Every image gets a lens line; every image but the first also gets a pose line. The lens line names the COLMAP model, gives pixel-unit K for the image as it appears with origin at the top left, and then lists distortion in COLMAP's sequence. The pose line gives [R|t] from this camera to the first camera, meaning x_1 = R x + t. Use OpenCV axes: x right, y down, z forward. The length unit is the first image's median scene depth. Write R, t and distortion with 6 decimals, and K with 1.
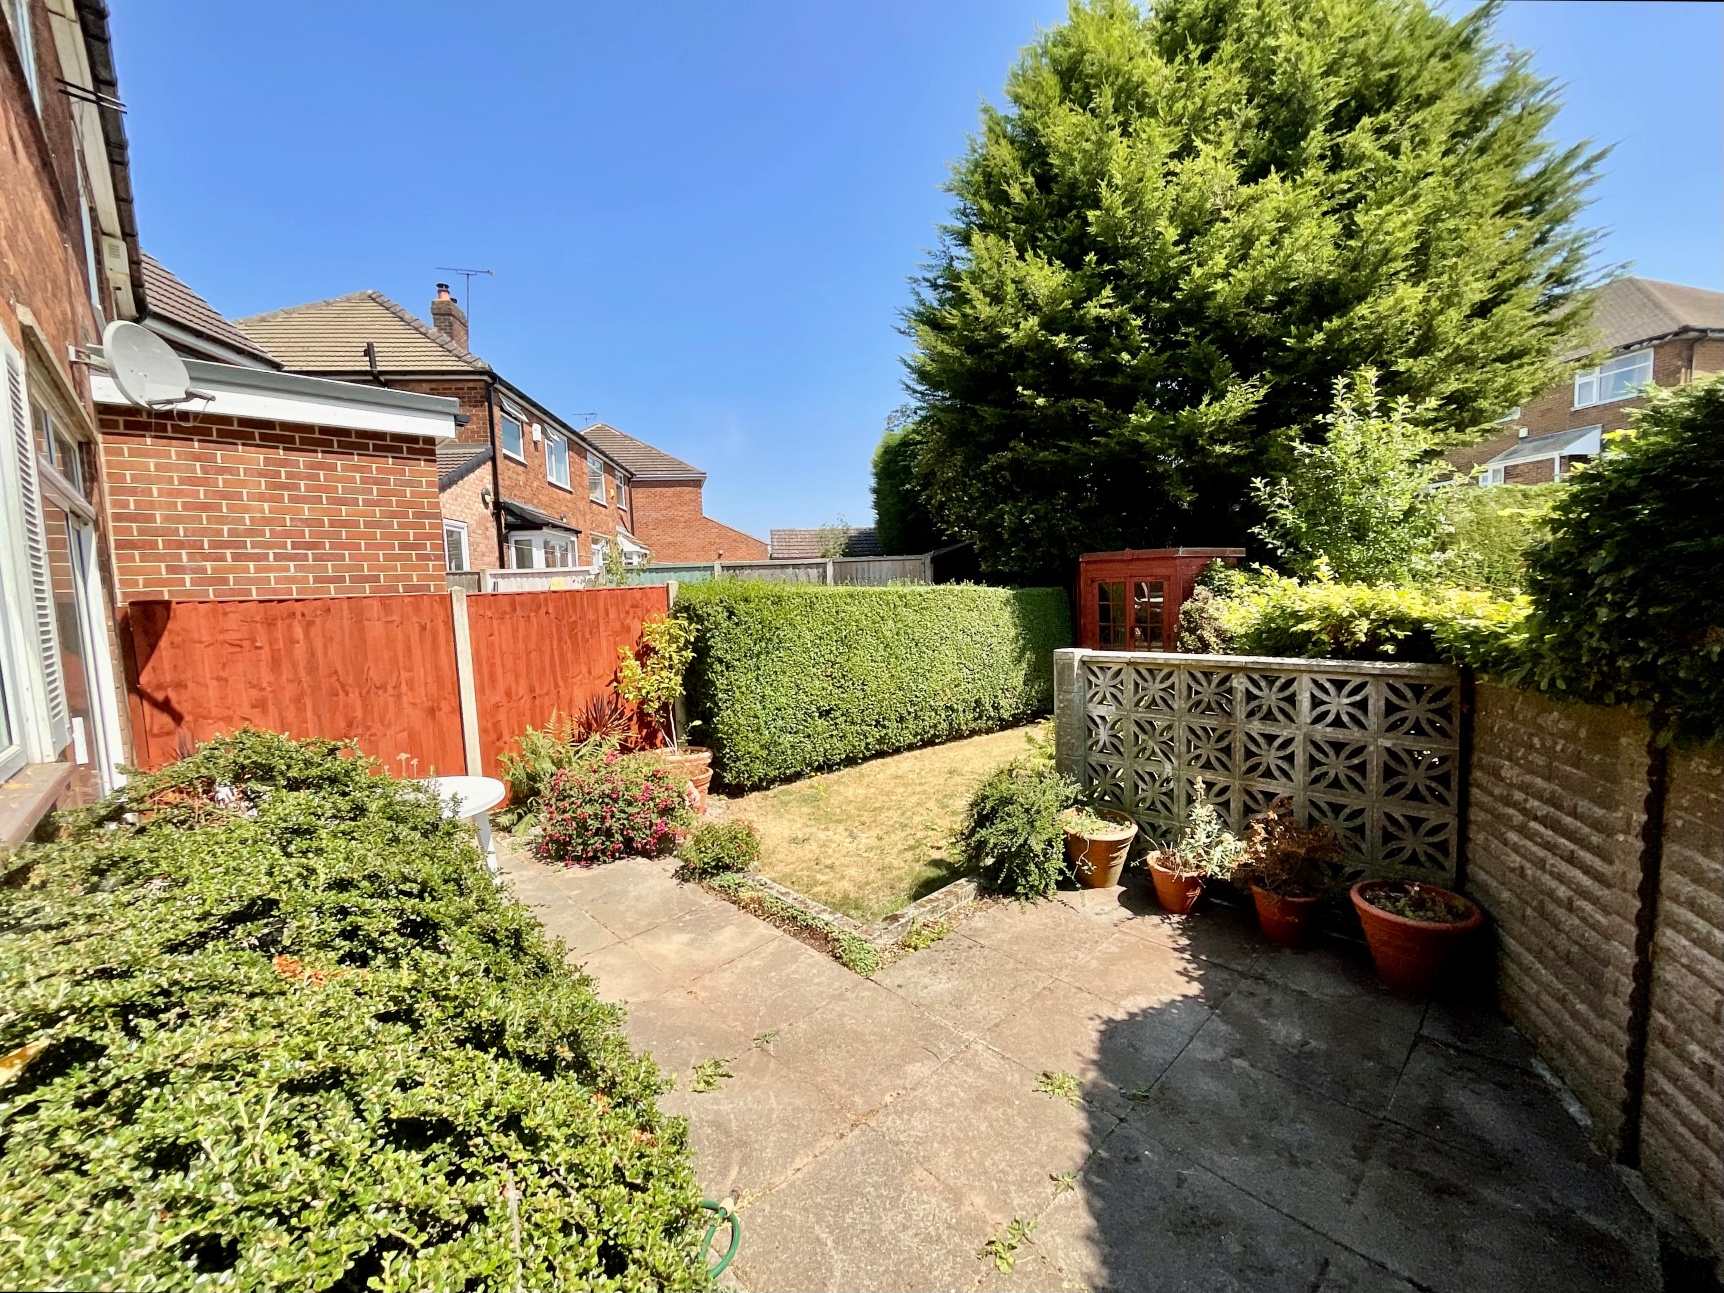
lens RADIAL K [[703.9, 0, 865.3], [0, 703.9, 654.8], [0, 0, 1]] dist [-0.003899, 0.005820]
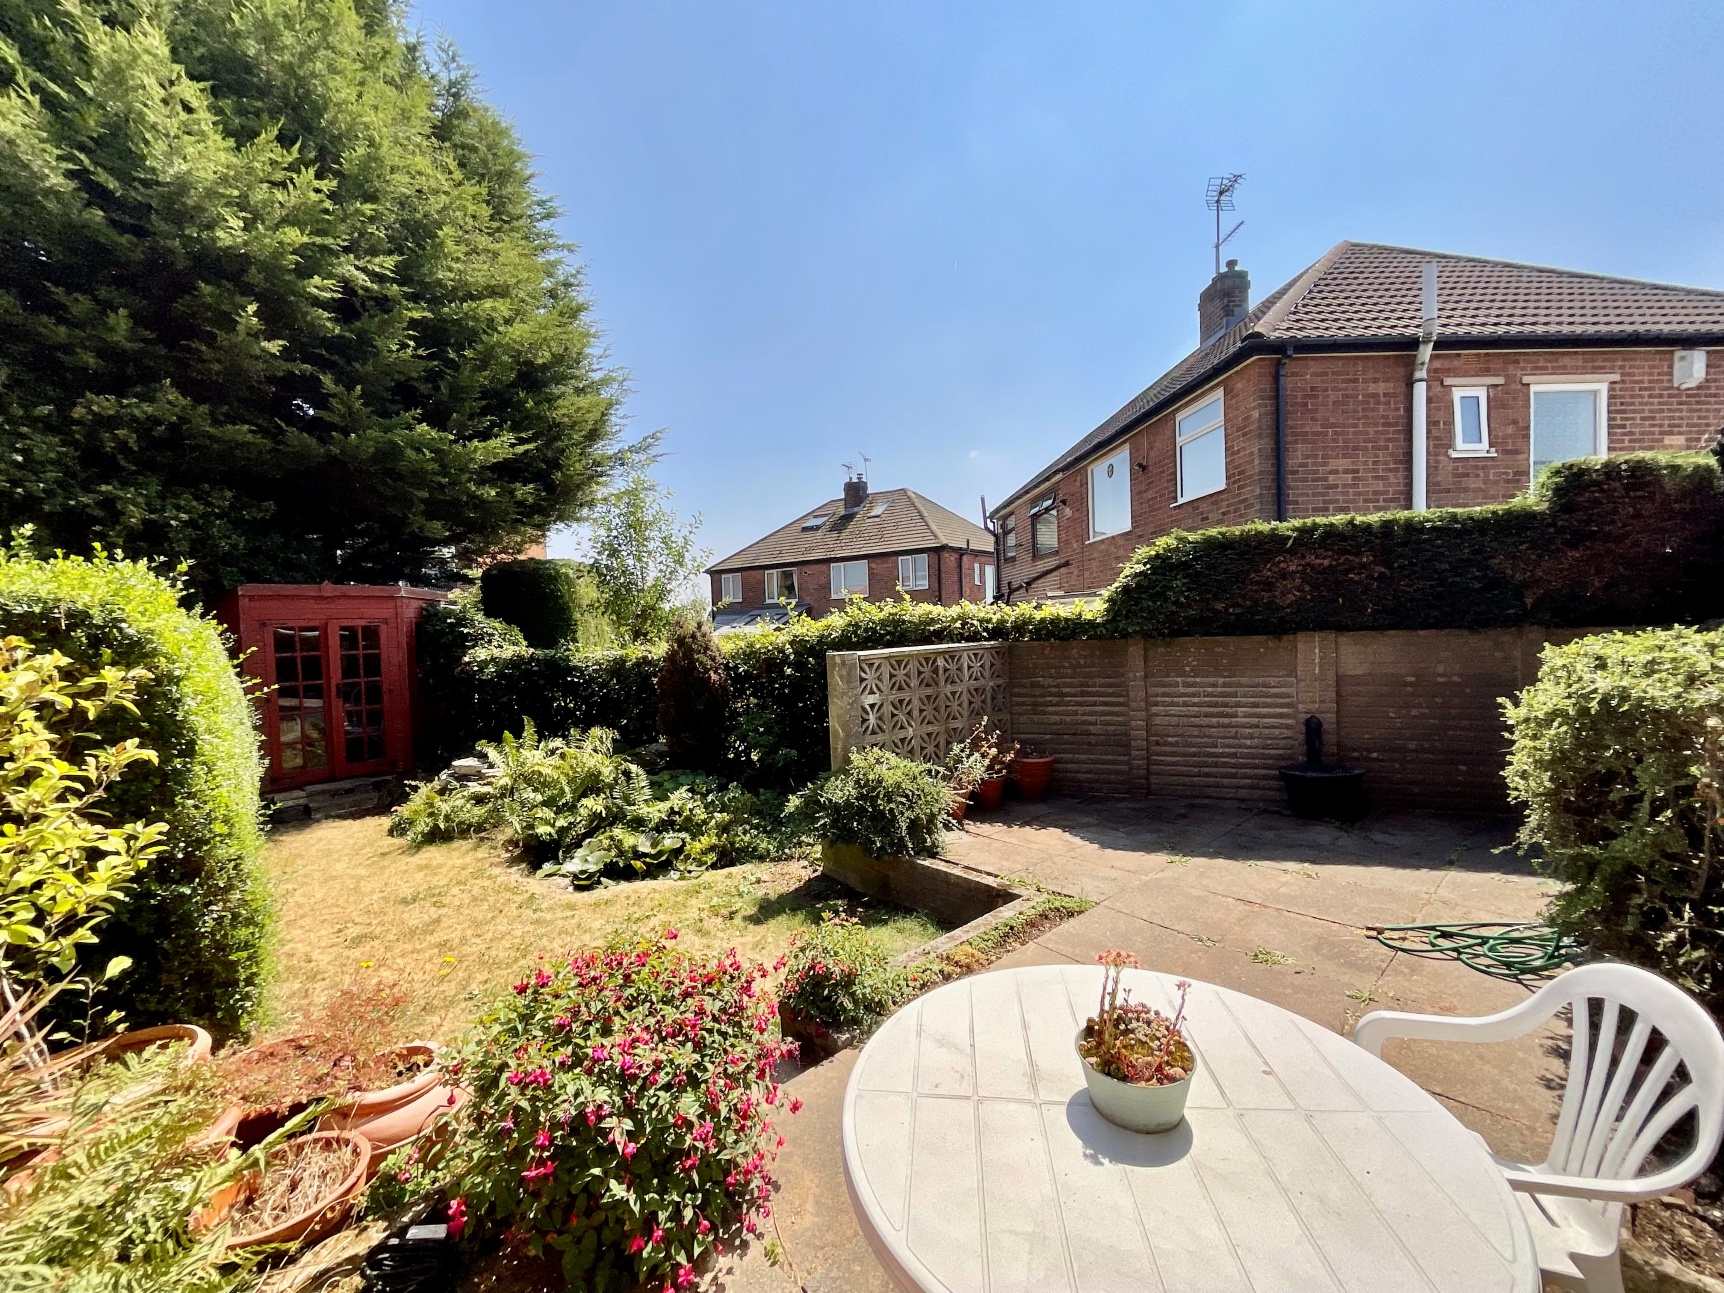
lens RADIAL K [[703.9, 0, 865.3], [0, 703.9, 654.8], [0, 0, 1]] dist [-0.003899, 0.005820]
pose [[0.030183, -0.012689, 0.999464, -1.026746], [0.129185, 0.991582, 0.008688, -0.010966], [-0.991161, 0.128854, 0.031568, 1.123858]]
